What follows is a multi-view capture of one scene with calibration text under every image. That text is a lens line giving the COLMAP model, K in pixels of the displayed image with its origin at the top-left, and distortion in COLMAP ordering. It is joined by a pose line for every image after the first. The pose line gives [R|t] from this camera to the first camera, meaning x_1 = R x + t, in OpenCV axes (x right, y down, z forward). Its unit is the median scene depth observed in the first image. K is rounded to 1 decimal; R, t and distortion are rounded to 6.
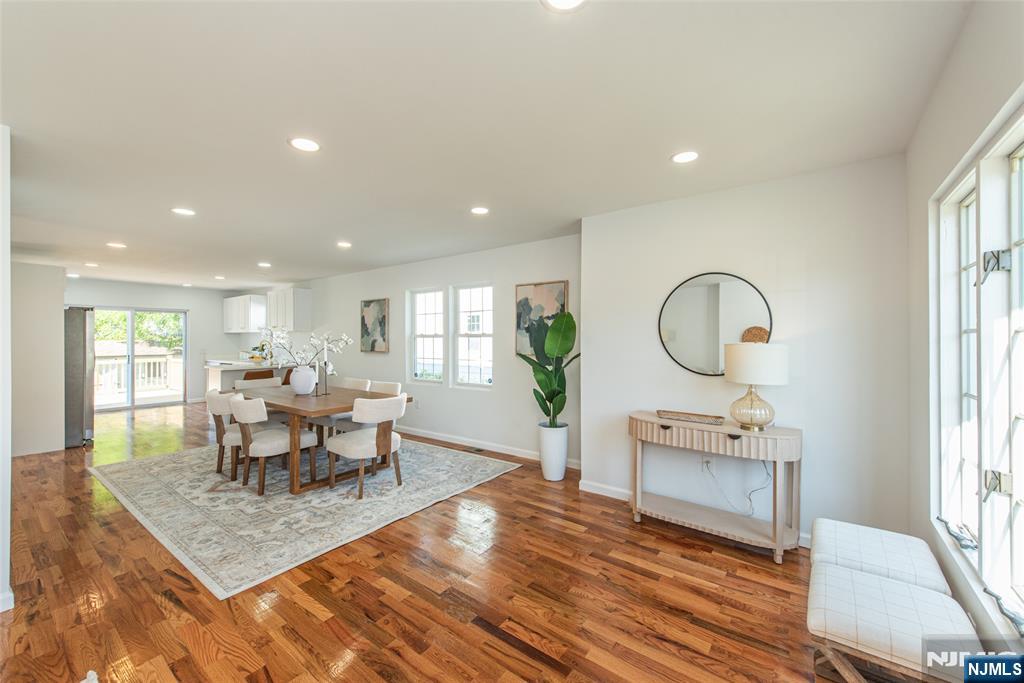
lens RADIAL K [[405.3, 0, 513.6], [0, 405.3, 338.4], [0, 0, 1]] dist [0.002149, 0.000217]
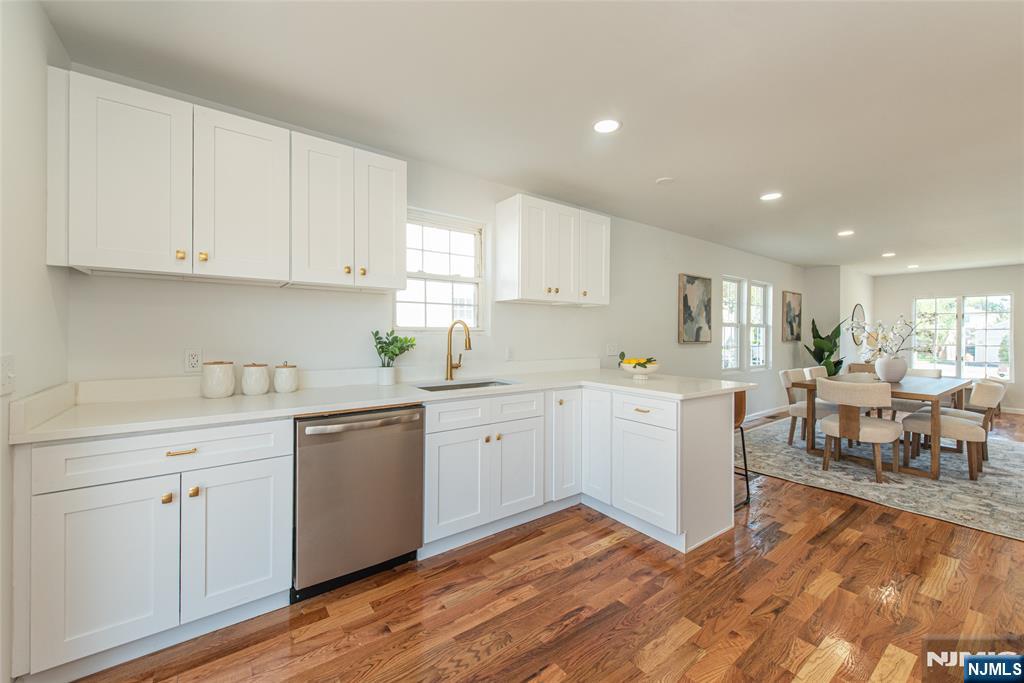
lens RADIAL K [[405.3, 0, 518.6], [0, 405.3, 336.0], [0, 0, 1]] dist [0.002149, 0.000217]
pose [[0.285548, -0.000631, 0.958364, -1.240098], [-0.007247, 0.999970, 0.002818, 0.021909], [-0.958337, -0.007750, 0.285535, 1.137044]]
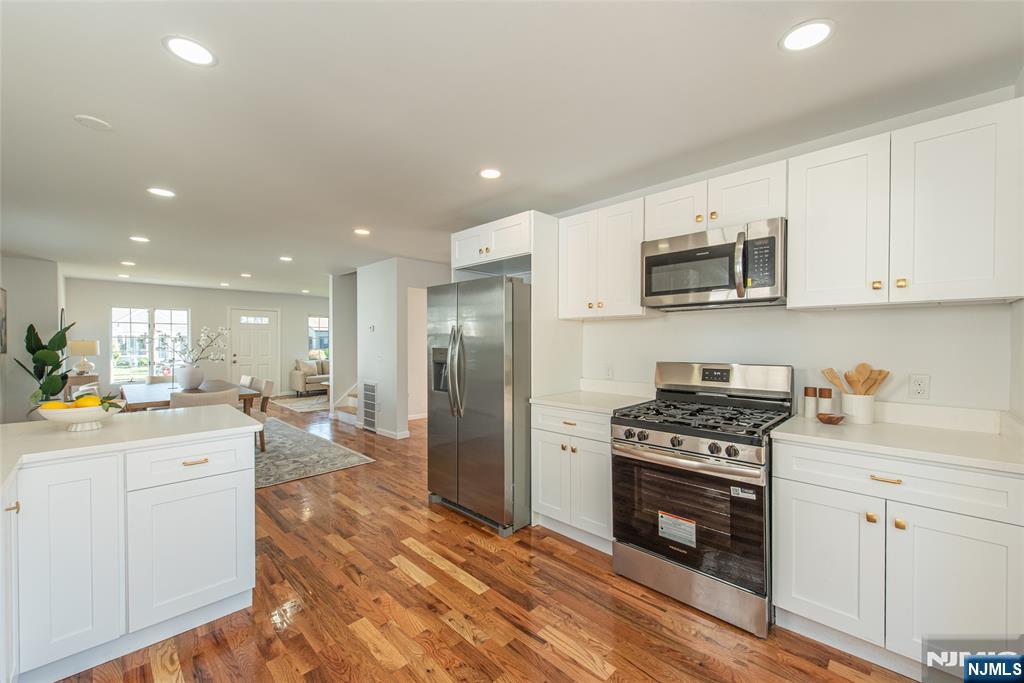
lens RADIAL K [[405.3, 0, 510.0], [0, 405.3, 342.6], [0, 0, 1]] dist [0.002149, 0.000217]
pose [[-0.990278, 0.001380, 0.139092, -1.086539], [0.002296, 0.999977, 0.006427, 0.007601], [-0.139080, 0.006683, -0.990259, 1.398054]]
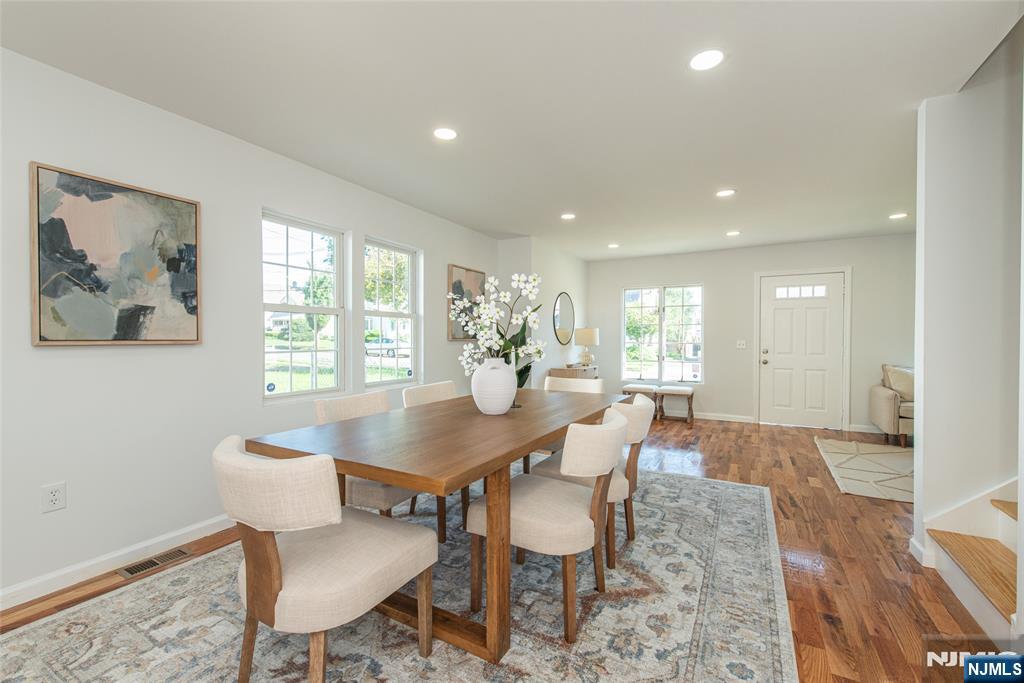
lens RADIAL K [[432.9, 0, 514.0], [0, 432.9, 339.7], [0, 0, 1]] dist [0.010975, -0.000126]
pose [[-0.137262, -0.001479, 0.990534, -0.764522], [0.001652, 0.999997, 0.001722, 0.031494], [-0.990533, 0.001872, -0.137259, 0.753834]]
